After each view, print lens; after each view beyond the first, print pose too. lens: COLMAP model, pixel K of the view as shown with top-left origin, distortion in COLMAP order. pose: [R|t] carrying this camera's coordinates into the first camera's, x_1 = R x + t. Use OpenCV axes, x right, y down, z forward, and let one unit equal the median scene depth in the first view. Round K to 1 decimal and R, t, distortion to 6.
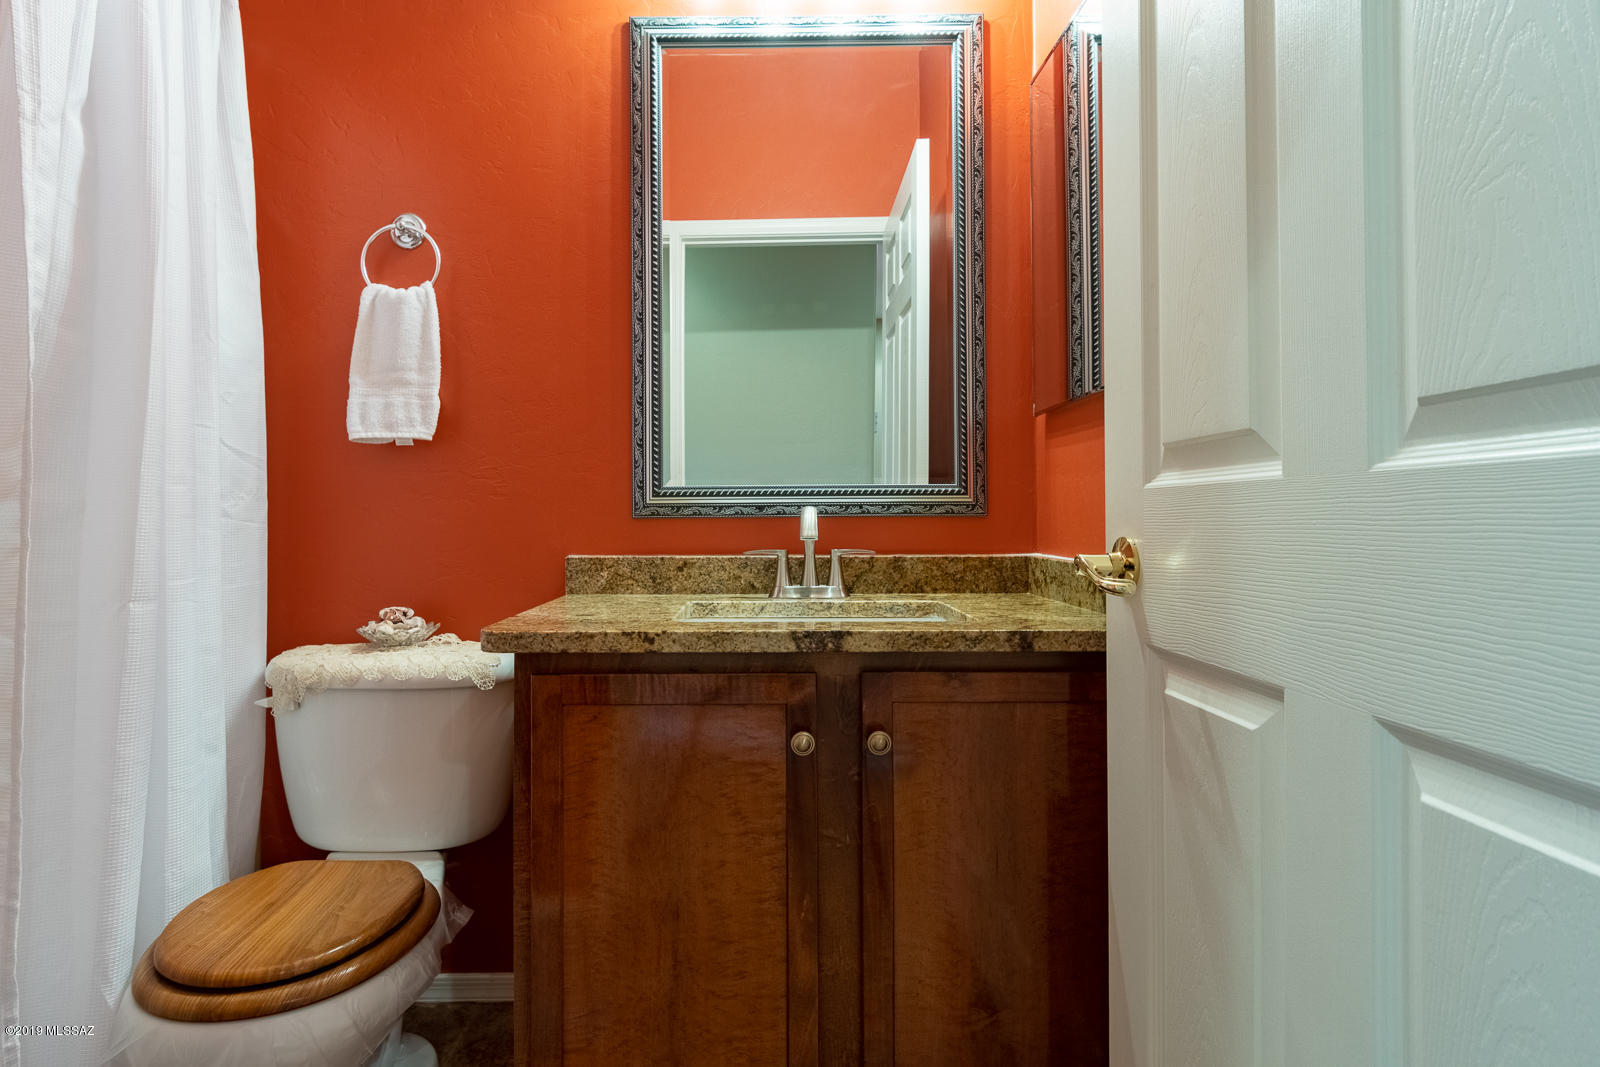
lens RADIAL K [[841.8, 0, 860.6], [0, 841.8, 500.1], [0, 0, 1]] dist [0.036615, -0.008692]
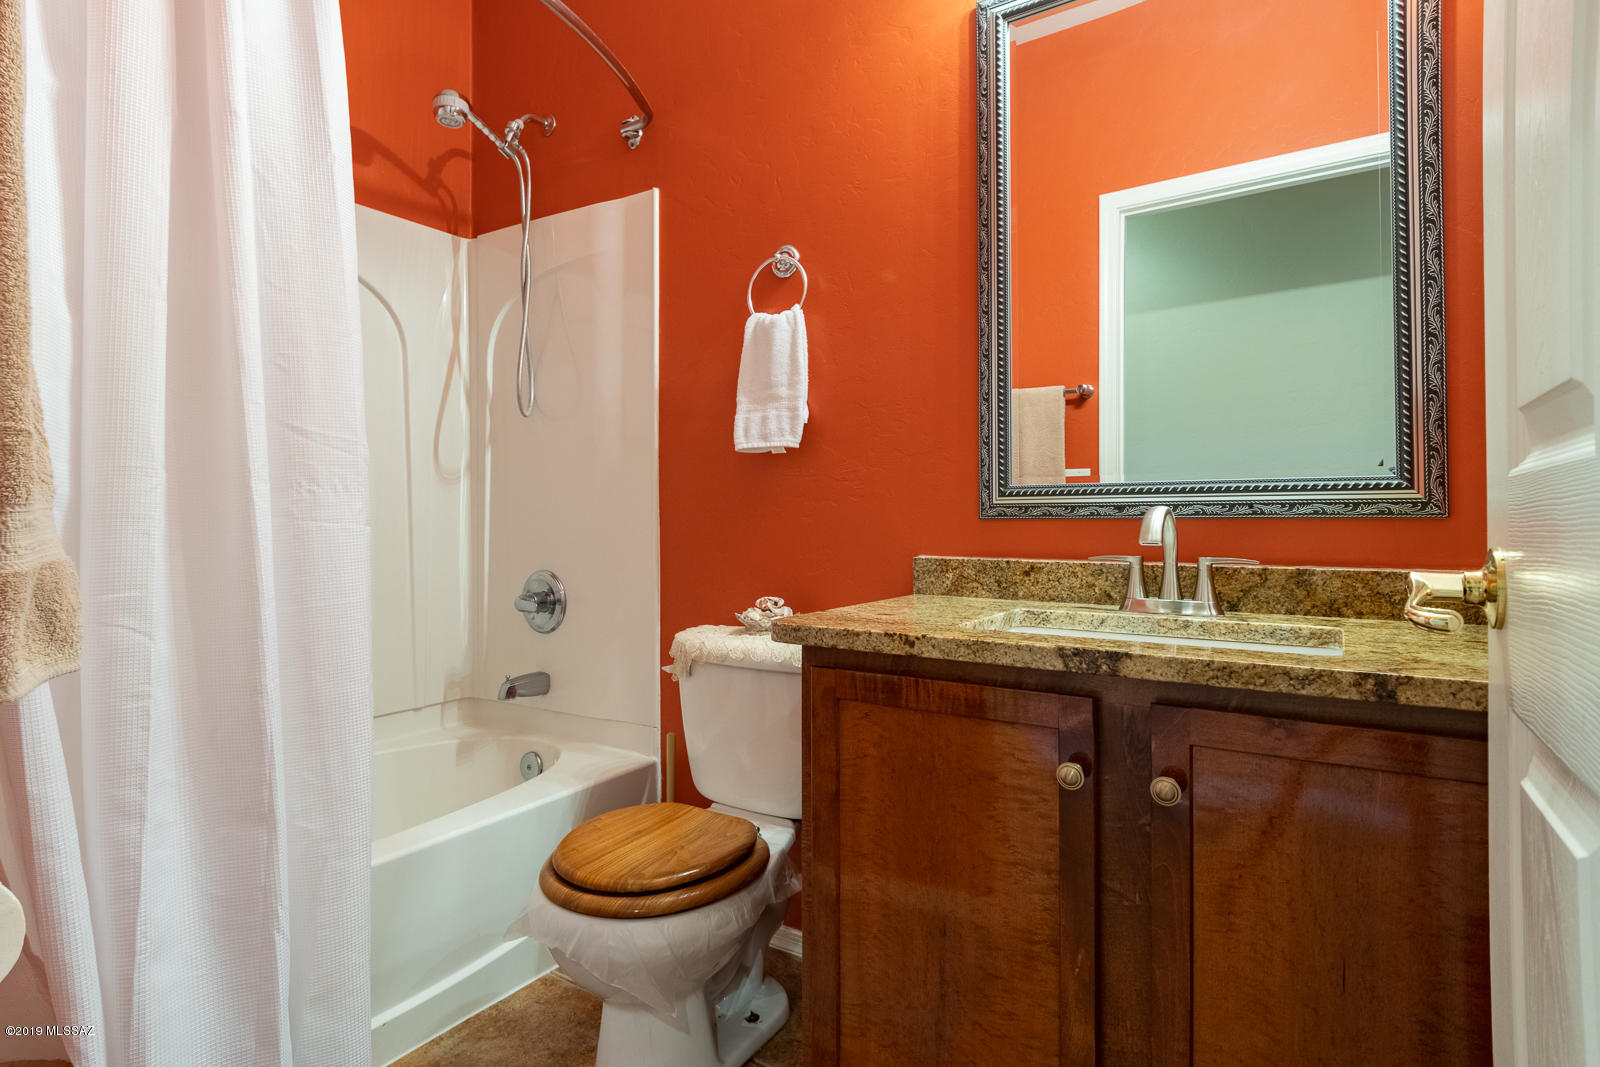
lens RADIAL K [[885.4, 0, 795.7], [0, 885.4, 499.2], [0, 0, 1]] dist [0.042388, -0.034188]
pose [[0.827960, -0.009591, -0.560705, 0.163189], [0.009074, 0.999952, -0.003706, 0.000812], [0.560713, -0.002019, 0.828007, 0.053425]]
